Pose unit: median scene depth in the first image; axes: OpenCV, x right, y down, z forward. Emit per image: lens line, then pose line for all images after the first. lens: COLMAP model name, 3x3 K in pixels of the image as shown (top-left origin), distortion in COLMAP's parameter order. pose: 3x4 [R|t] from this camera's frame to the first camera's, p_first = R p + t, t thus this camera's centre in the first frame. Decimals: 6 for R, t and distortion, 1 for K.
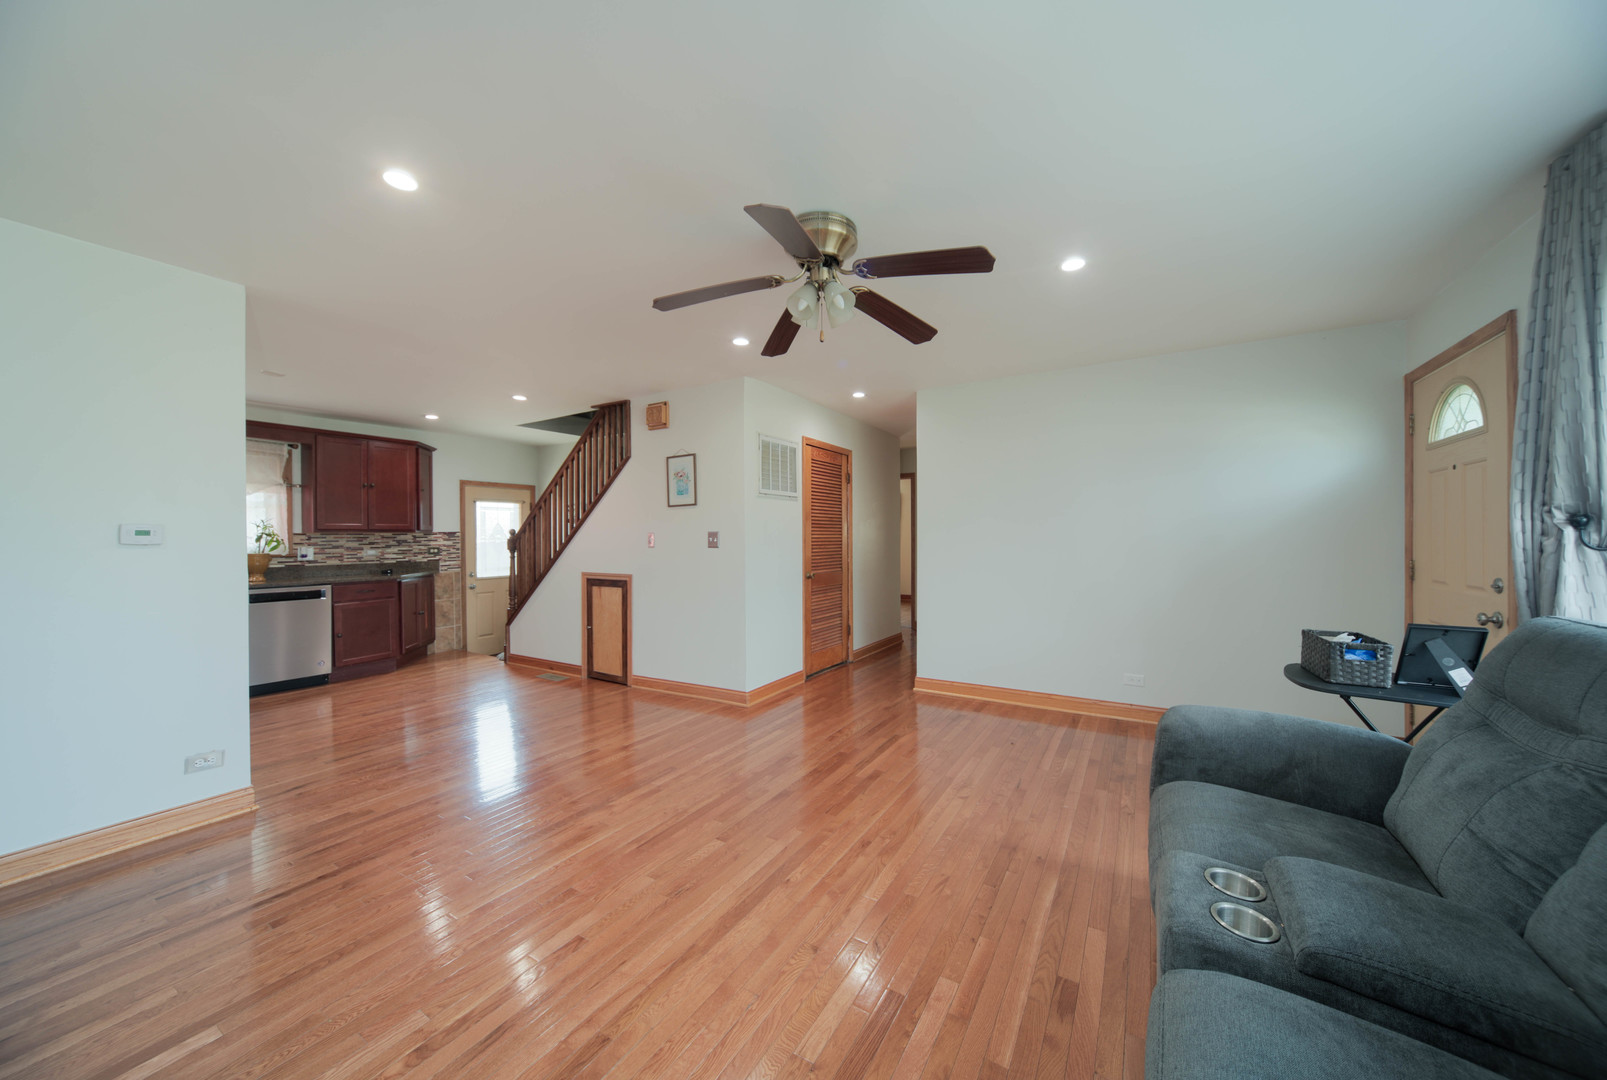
lens RADIAL K [[557.3, 0, 806.6], [0, 557.3, 541.4], [0, 0, 1]] dist [-0.001689, -0.000116]
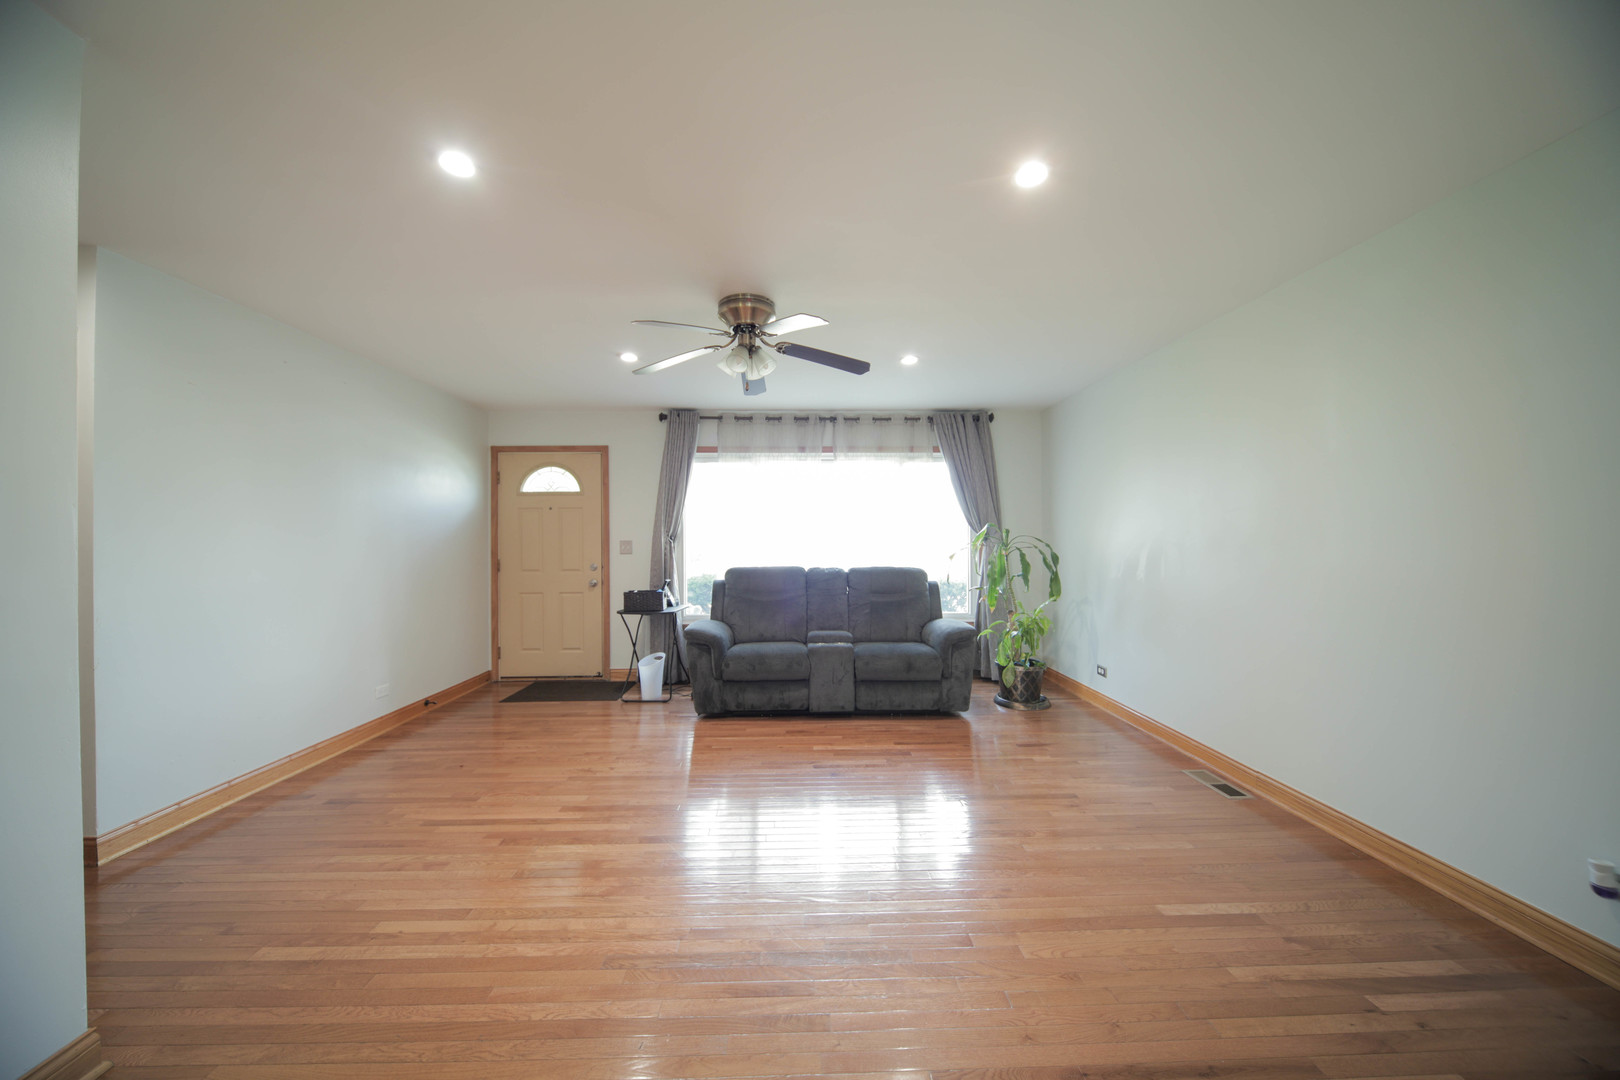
lens RADIAL K [[561.8, 0, 808.7], [0, 561.8, 543.7], [0, 0, 1]] dist [-0.001689, -0.000116]
pose [[-0.536879, 0.006356, 0.843635, -0.858729], [0.012647, 0.999920, 0.000516, -0.001107], [-0.843564, 0.010946, -0.536917, 1.189022]]
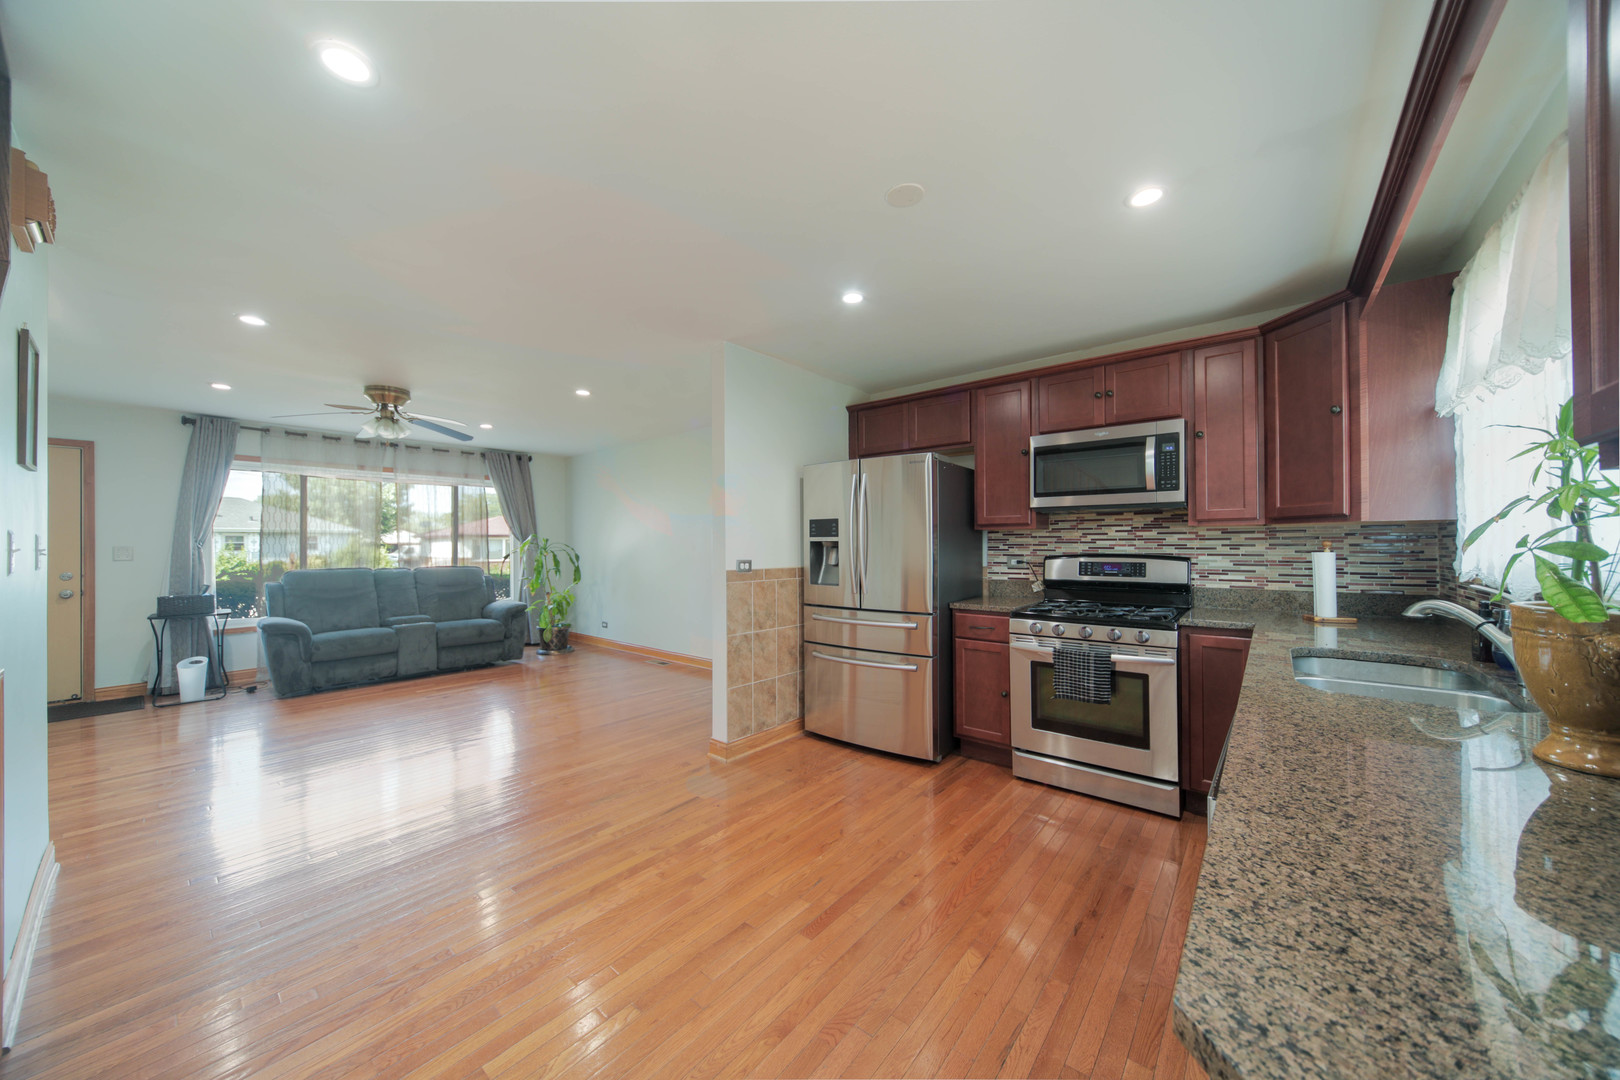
lens RADIAL K [[561.8, 0, 809.0], [0, 561.8, 541.0], [0, 0, 1]] dist [-0.001689, -0.000116]
pose [[-0.987044, 0.012728, 0.159946, -0.860459], [0.012582, 0.999919, -0.001925, -0.001119], [-0.159958, 0.000113, -0.987124, 1.192297]]
